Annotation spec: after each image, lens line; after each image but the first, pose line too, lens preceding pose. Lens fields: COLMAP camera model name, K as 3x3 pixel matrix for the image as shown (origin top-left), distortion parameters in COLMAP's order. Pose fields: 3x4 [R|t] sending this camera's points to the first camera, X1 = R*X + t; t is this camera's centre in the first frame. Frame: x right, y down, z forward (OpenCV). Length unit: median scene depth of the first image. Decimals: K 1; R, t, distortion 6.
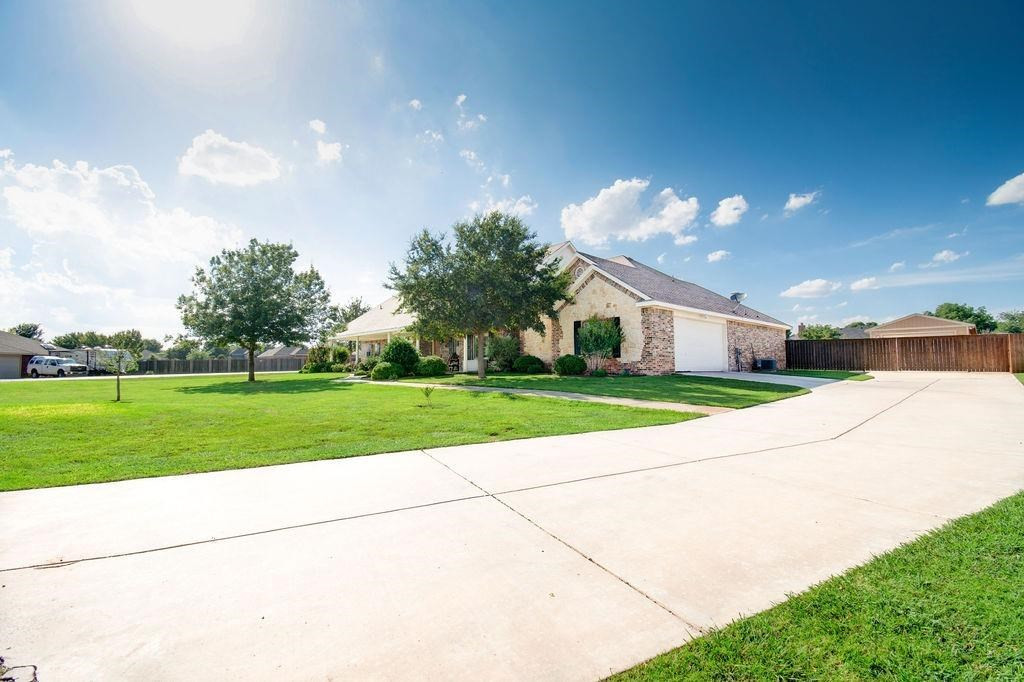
lens RADIAL K [[461.1, 0, 514.0], [0, 461.1, 358.3], [0, 0, 1]] dist [0.004935, -0.015274]
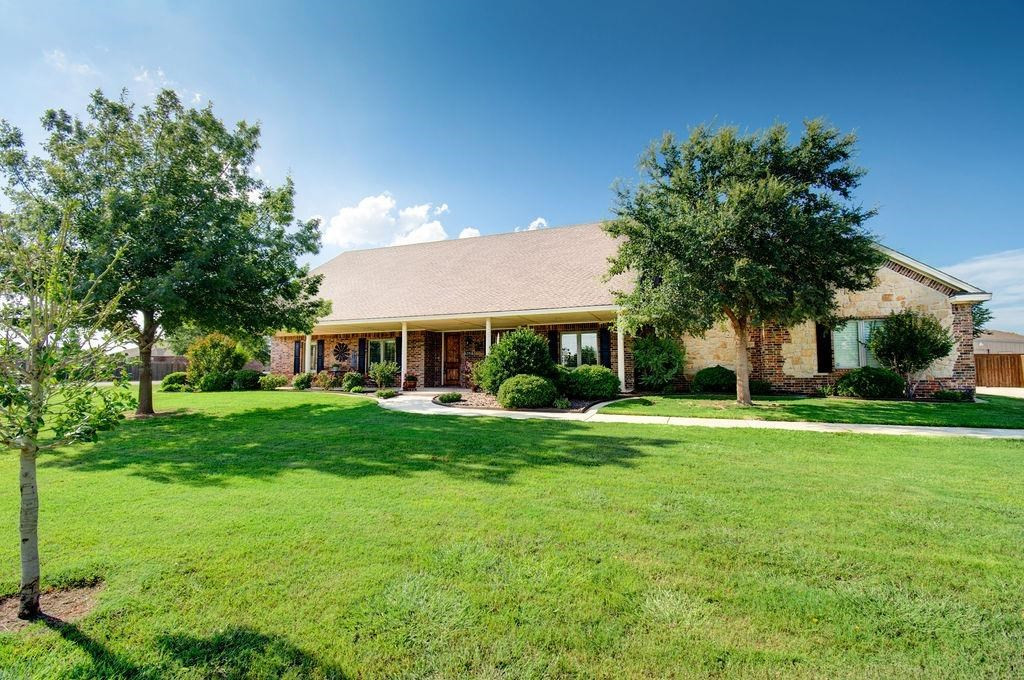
lens RADIAL K [[461.1, 0, 514.0], [0, 461.1, 357.3], [0, 0, 1]] dist [0.004935, -0.015274]
pose [[0.897375, 0.023597, 0.440637, -0.556304], [-0.014137, 0.999594, -0.024740, 0.001434], [-0.441042, 0.015972, 0.897344, 0.568426]]
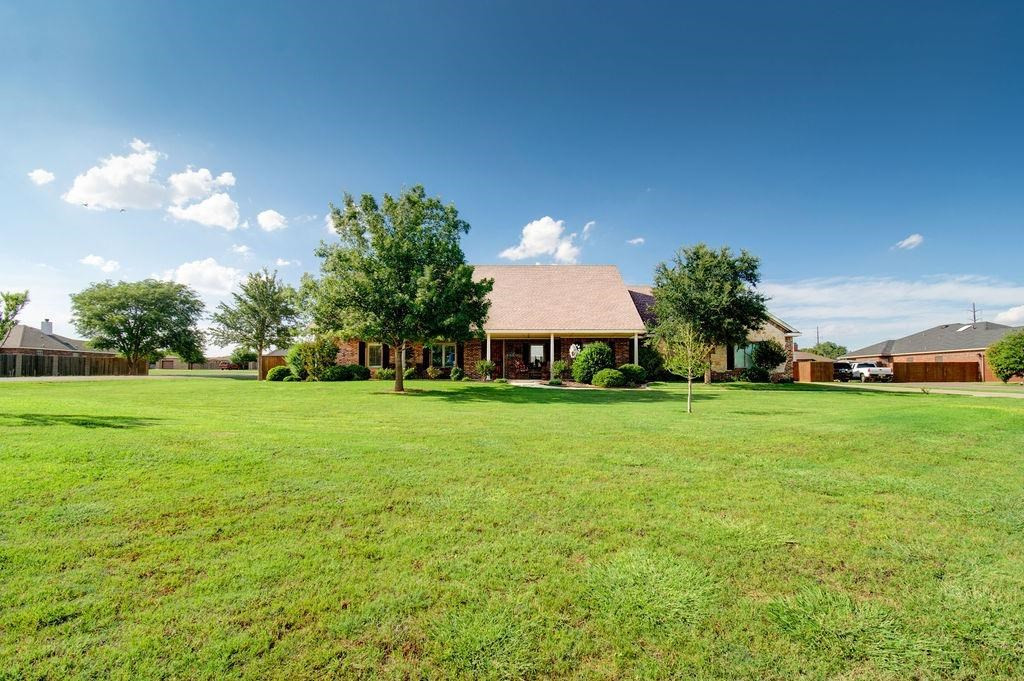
lens RADIAL K [[461.1, 0, 514.0], [0, 461.1, 357.8], [0, 0, 1]] dist [0.004935, -0.015274]
pose [[0.703343, 0.038625, 0.709800, -1.173379], [-0.023171, 0.999238, -0.031415, 0.020925], [-0.710473, 0.005648, 0.703702, 0.498575]]
